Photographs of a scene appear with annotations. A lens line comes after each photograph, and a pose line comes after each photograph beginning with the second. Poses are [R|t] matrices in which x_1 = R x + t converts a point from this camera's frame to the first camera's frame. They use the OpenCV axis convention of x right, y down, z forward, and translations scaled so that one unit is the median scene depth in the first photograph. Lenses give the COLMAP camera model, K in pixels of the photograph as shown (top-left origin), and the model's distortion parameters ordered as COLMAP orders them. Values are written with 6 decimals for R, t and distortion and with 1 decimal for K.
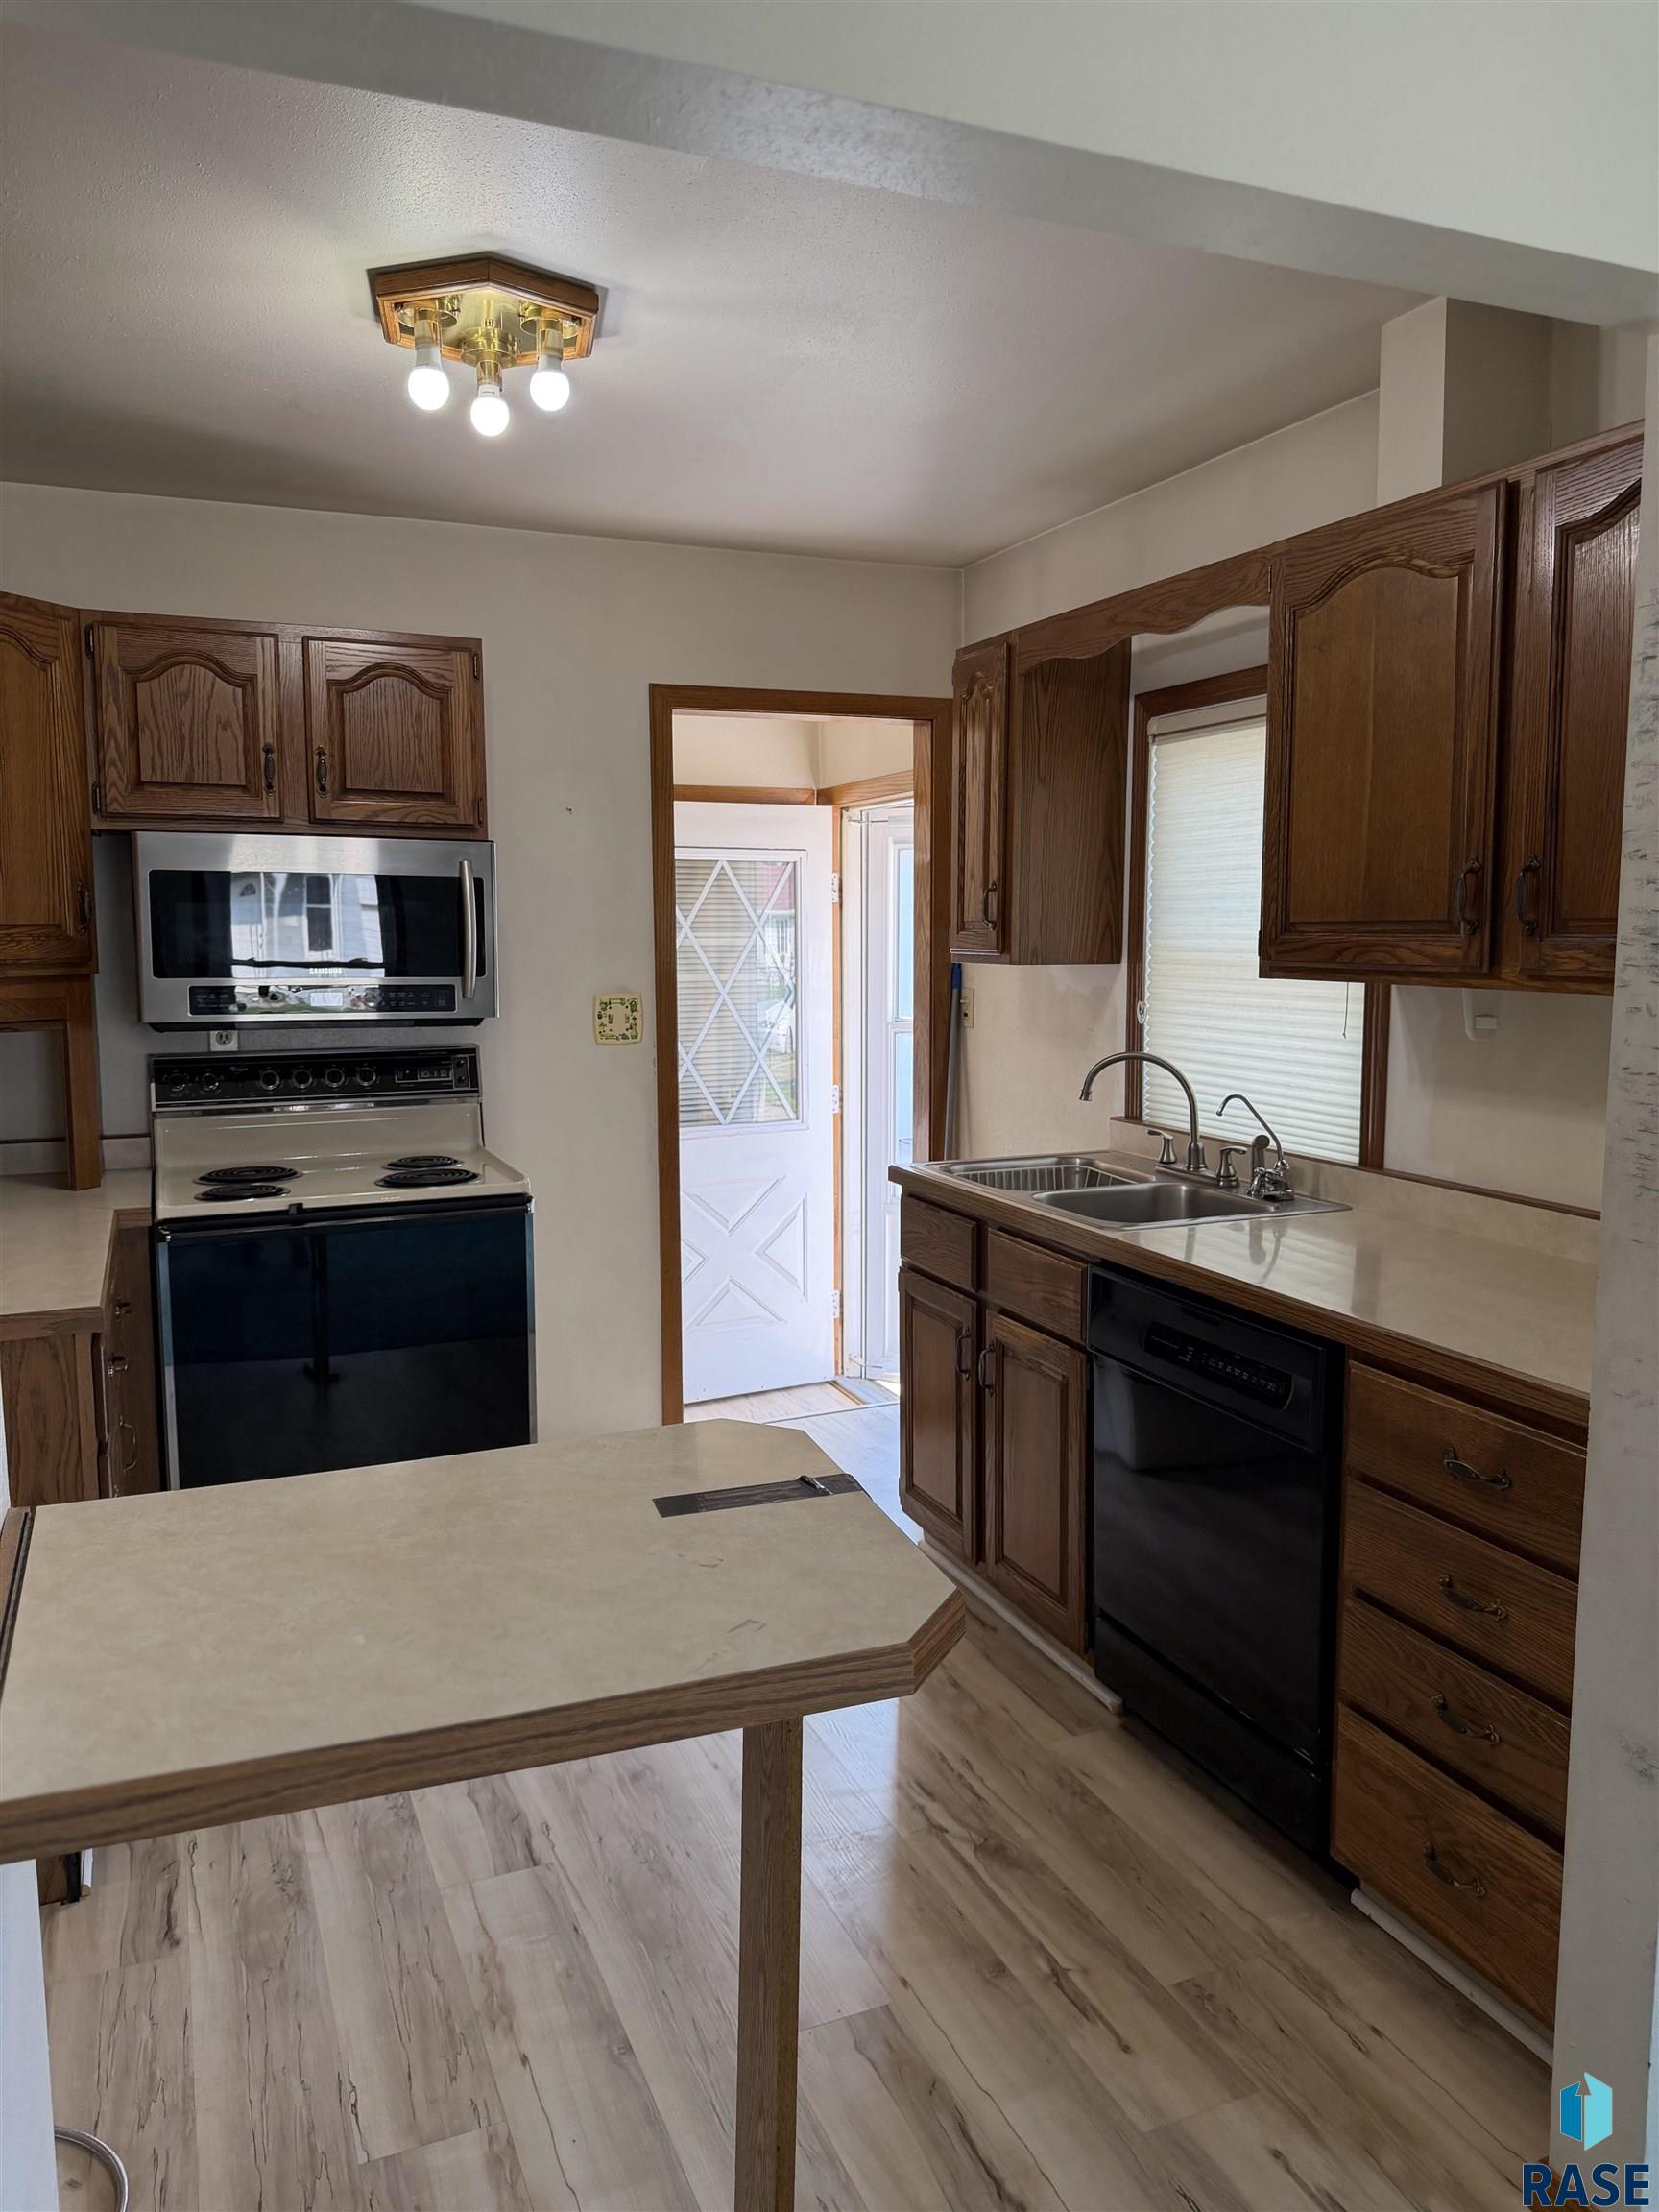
lens RADIAL K [[1565.1, 0, 829.6], [0, 1565.1, 1098.4], [0, 0, 1]] dist [0.054336, -0.074924]
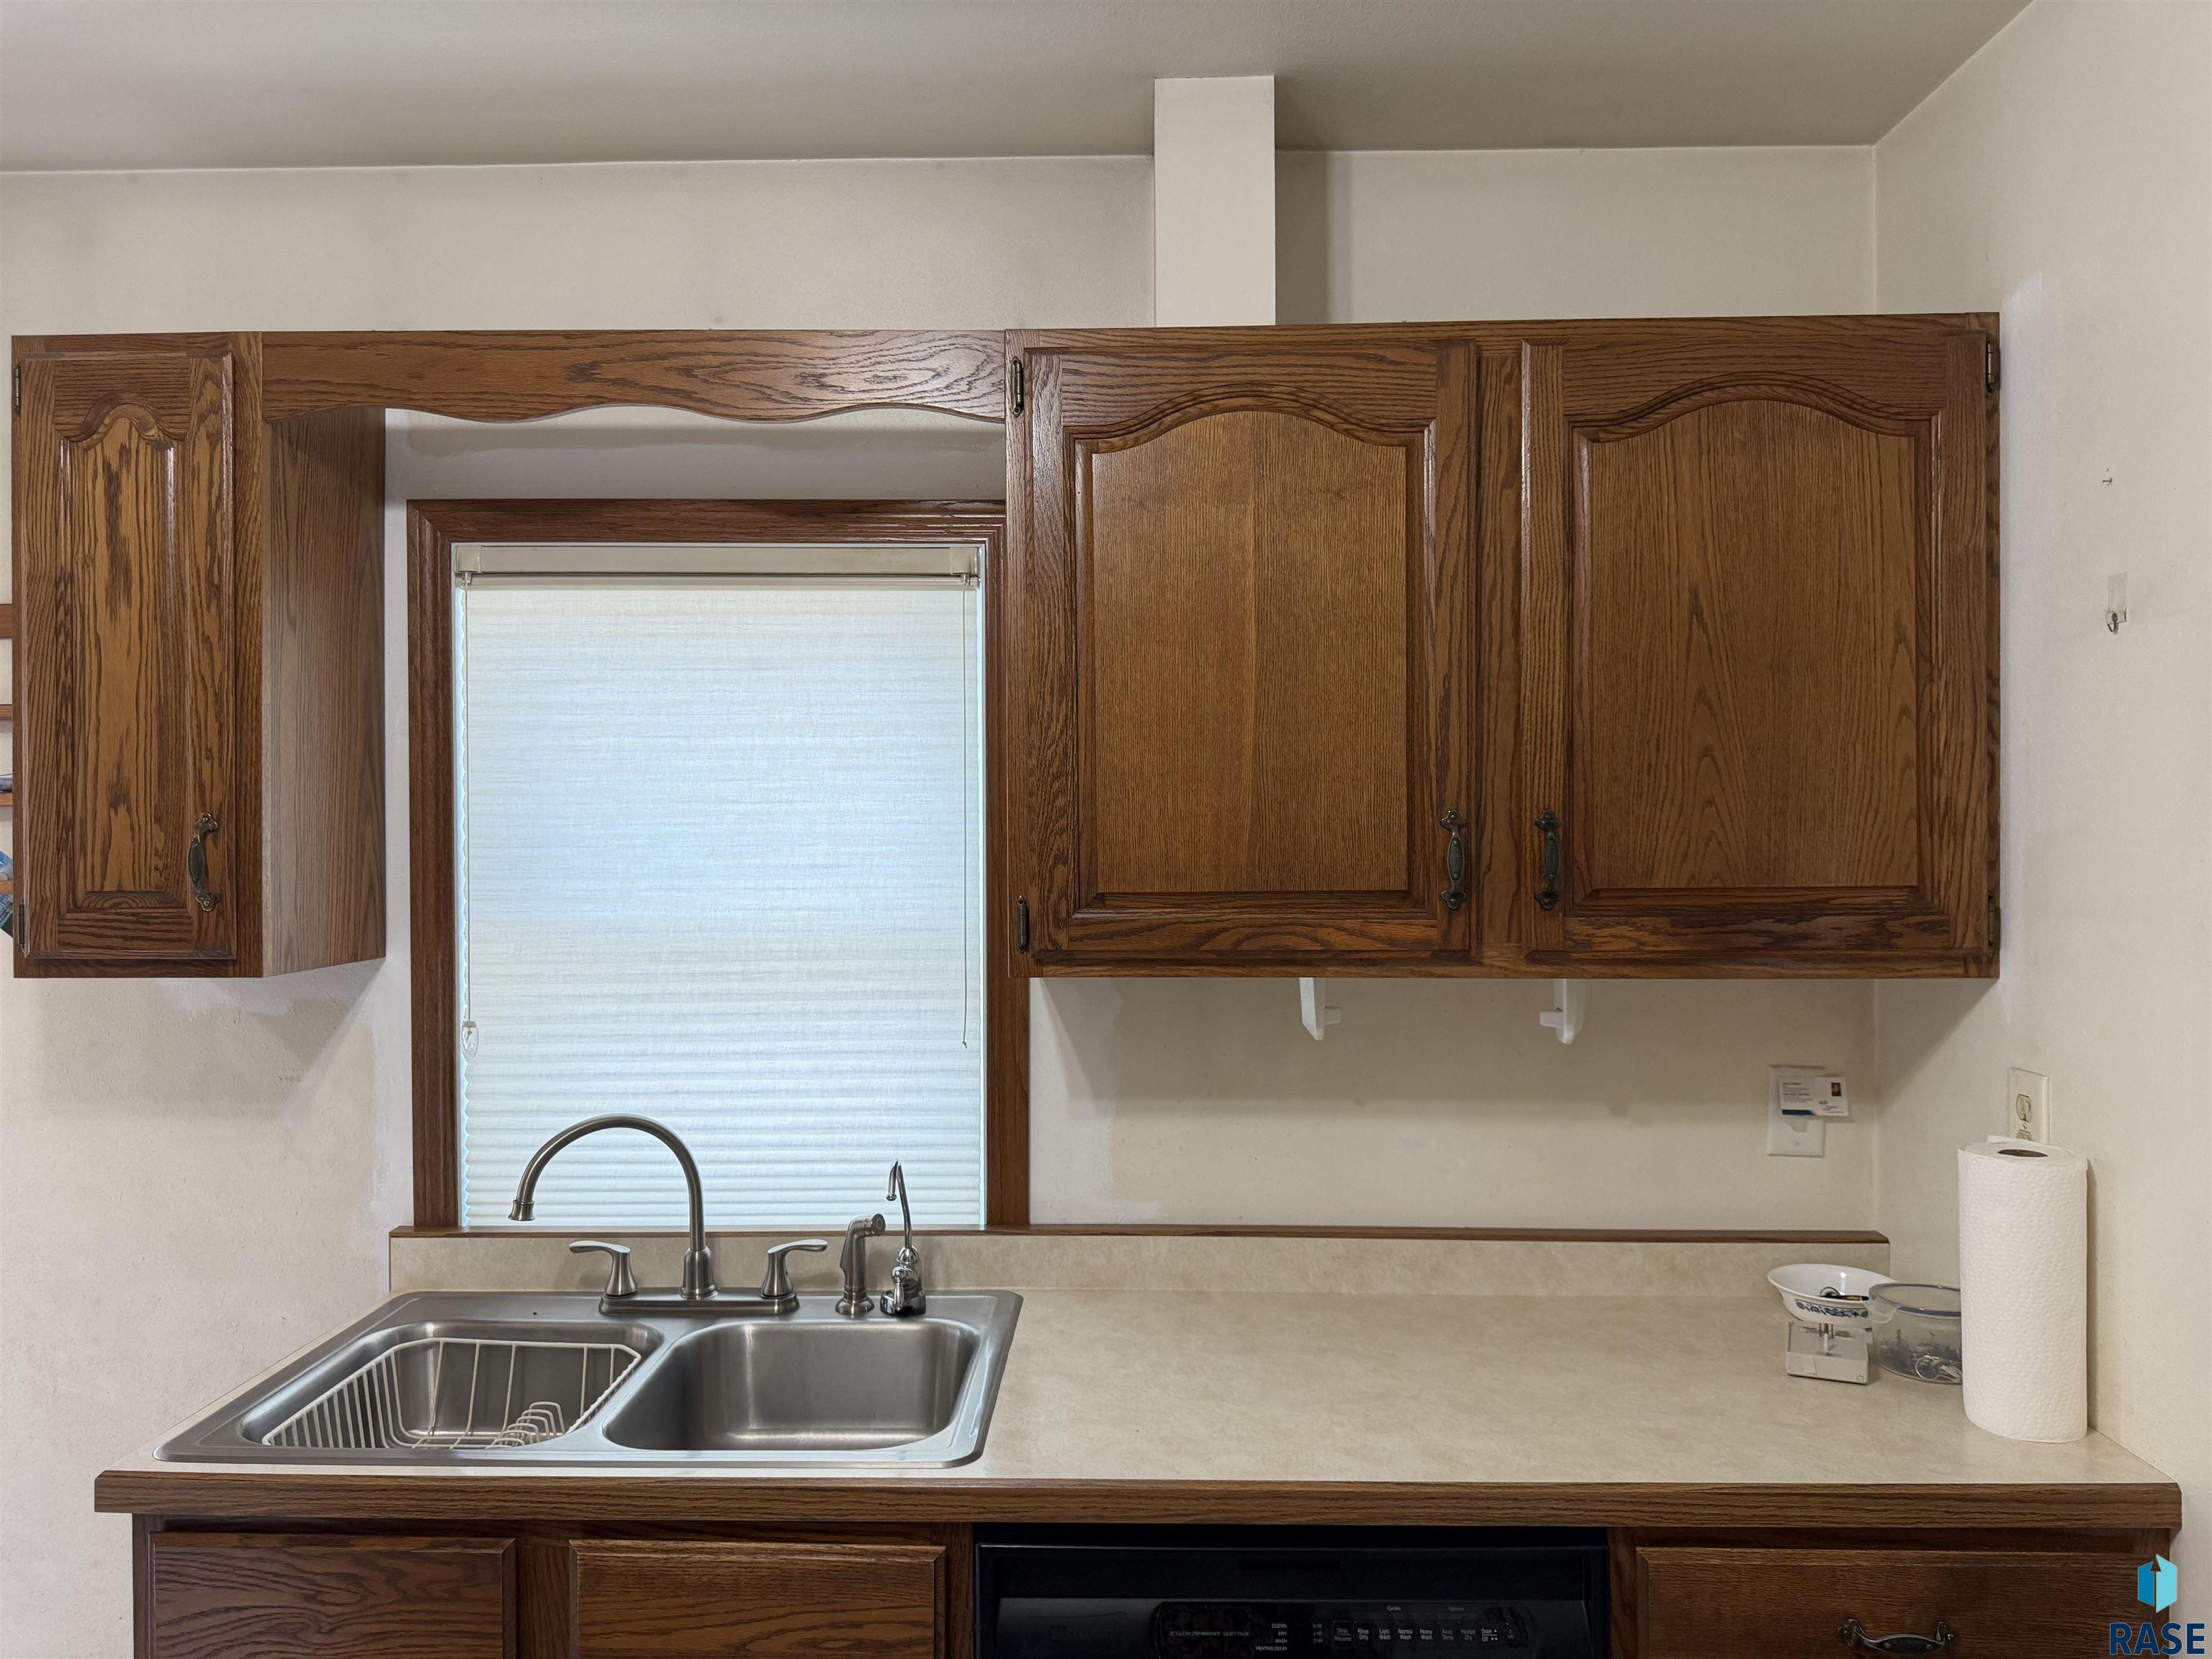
lens RADIAL K [[1552.2, 0, 1106.0], [0, 1552.2, 834.4], [0, 0, 1]] dist [0.136343, -0.222916]
pose [[0.414870, -0.008858, 0.909837, -0.308260], [0.105357, 0.993694, -0.038366, -0.111045], [-0.903760, 0.111775, 0.413187, 0.717046]]
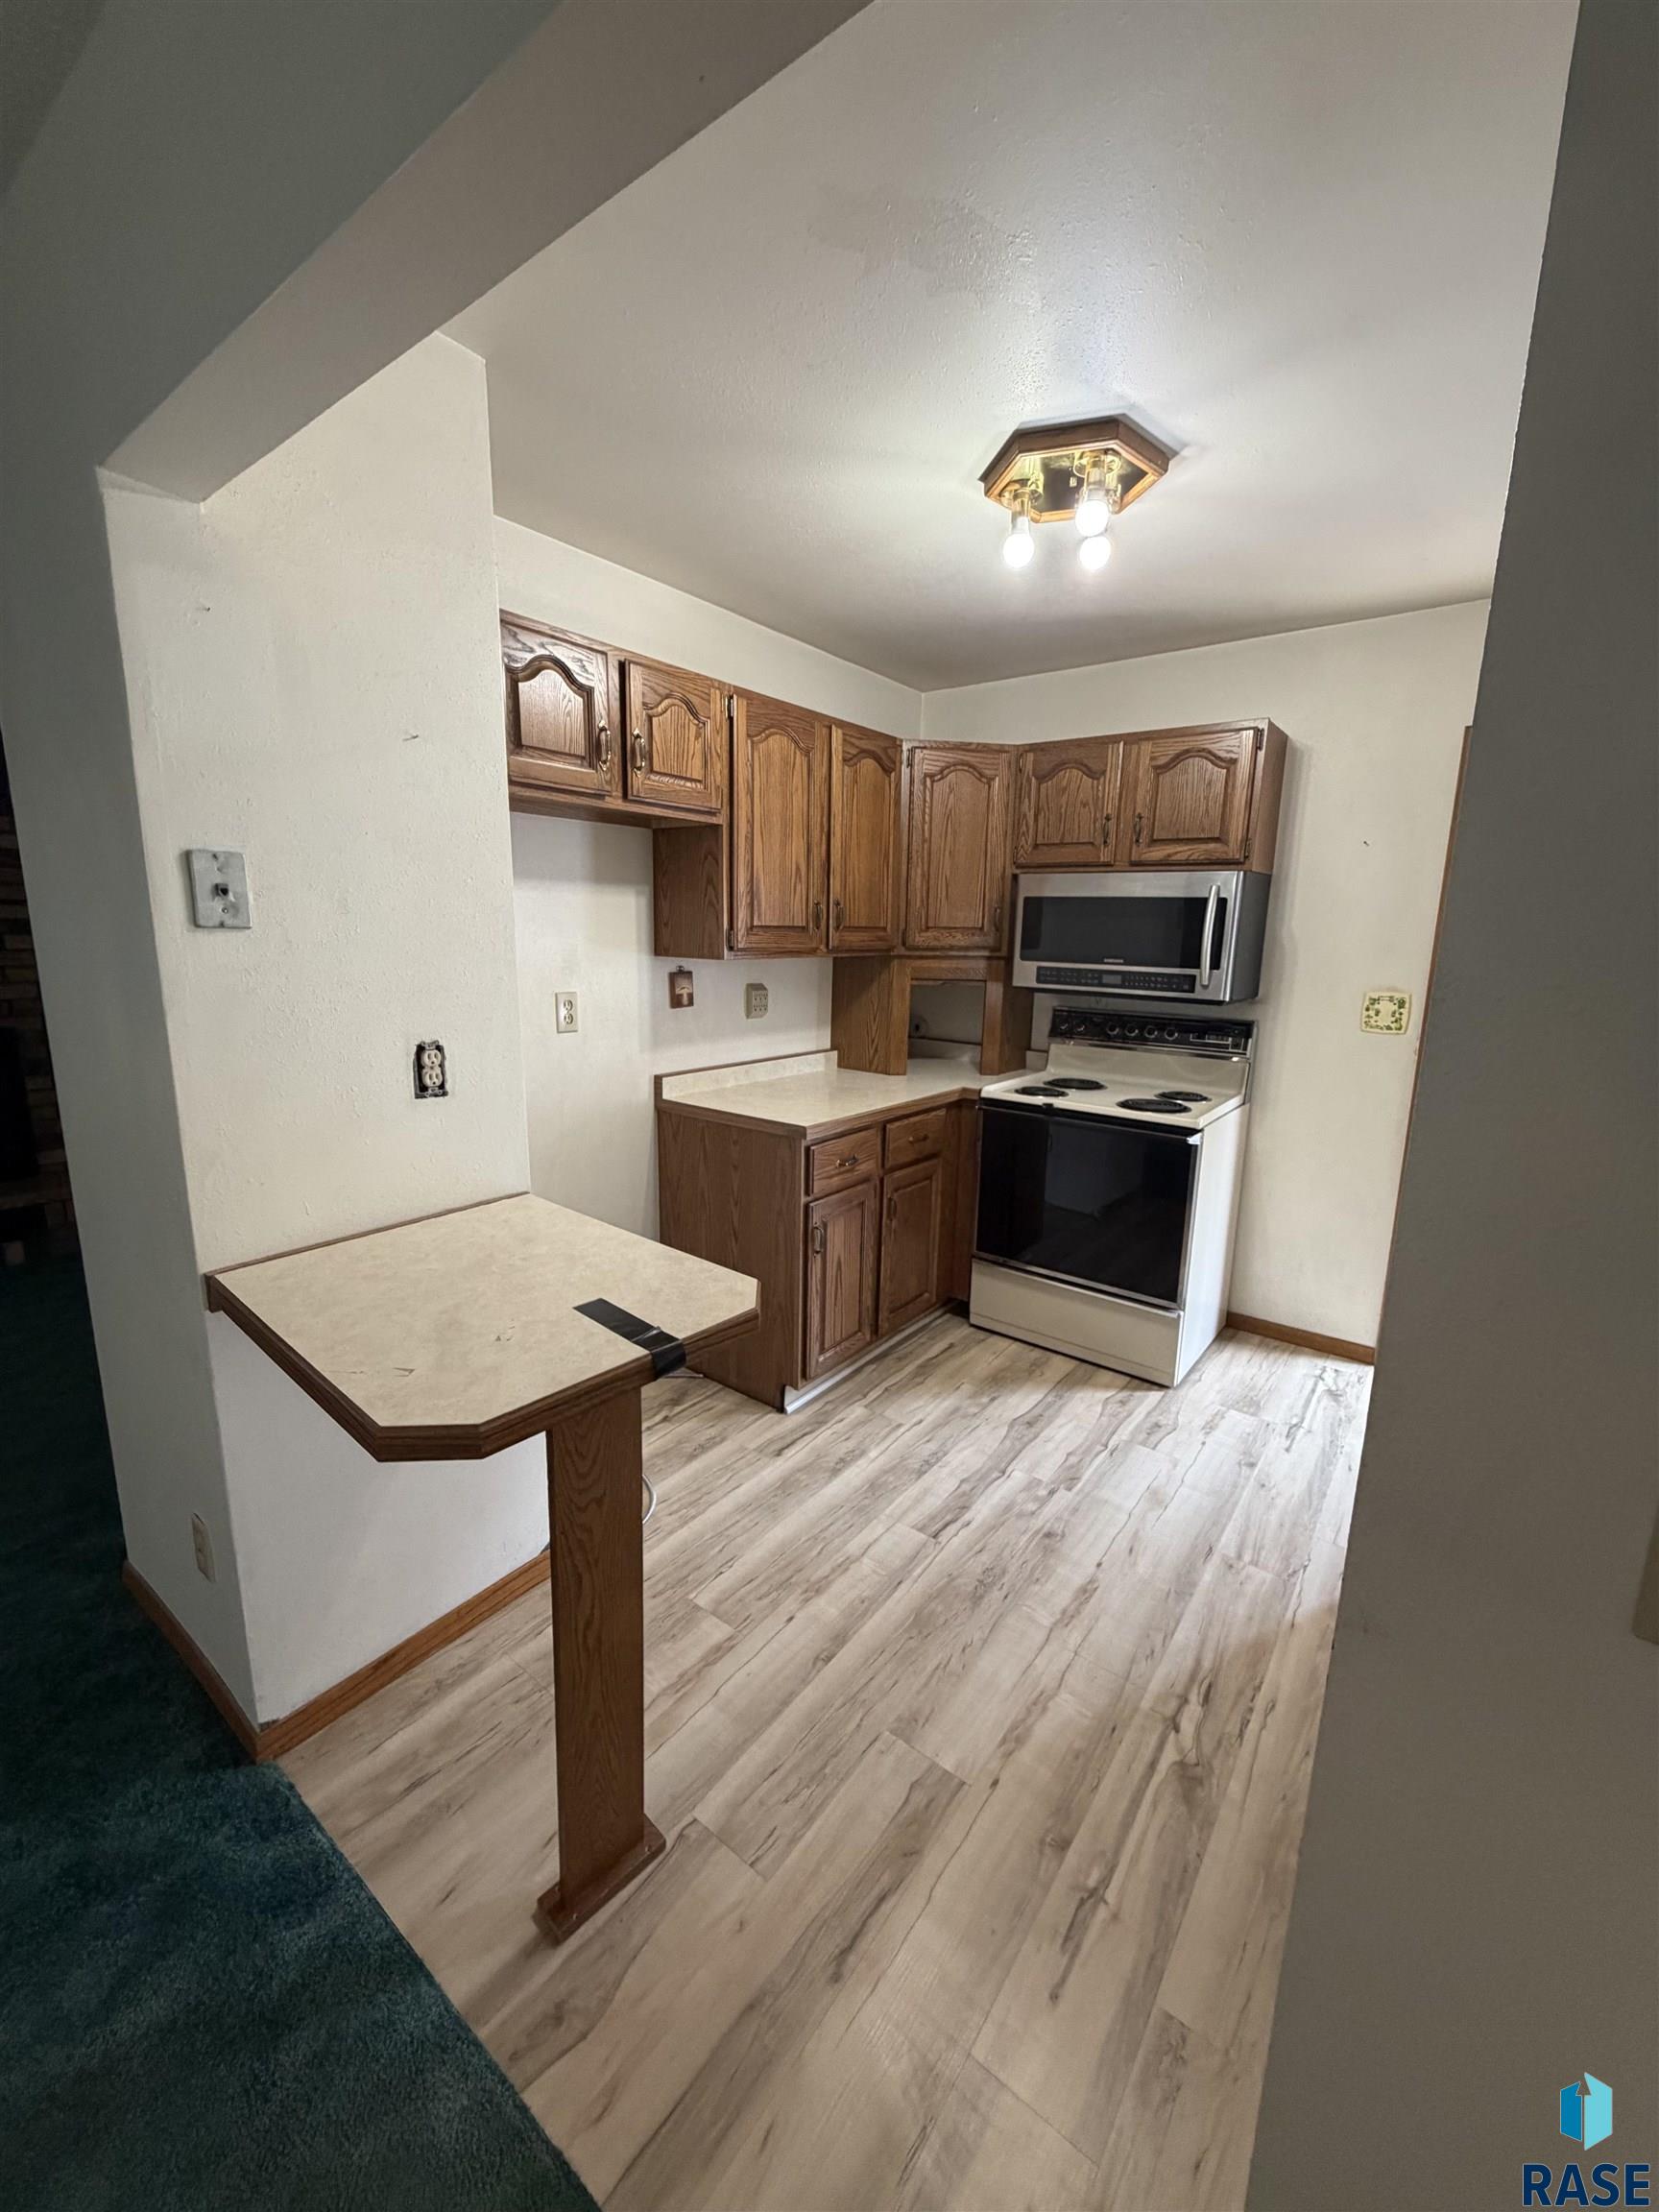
lens RADIAL K [[879.9, 0, 830.1], [0, 879.9, 1099.3], [0, 0, 1]] dist [-0.000628, 0.000184]
pose [[0.491729, 0.180841, -0.851762, 0.379572], [-0.116674, 0.983059, 0.141360, -0.046113], [0.862896, 0.029868, 0.504498, 0.409855]]
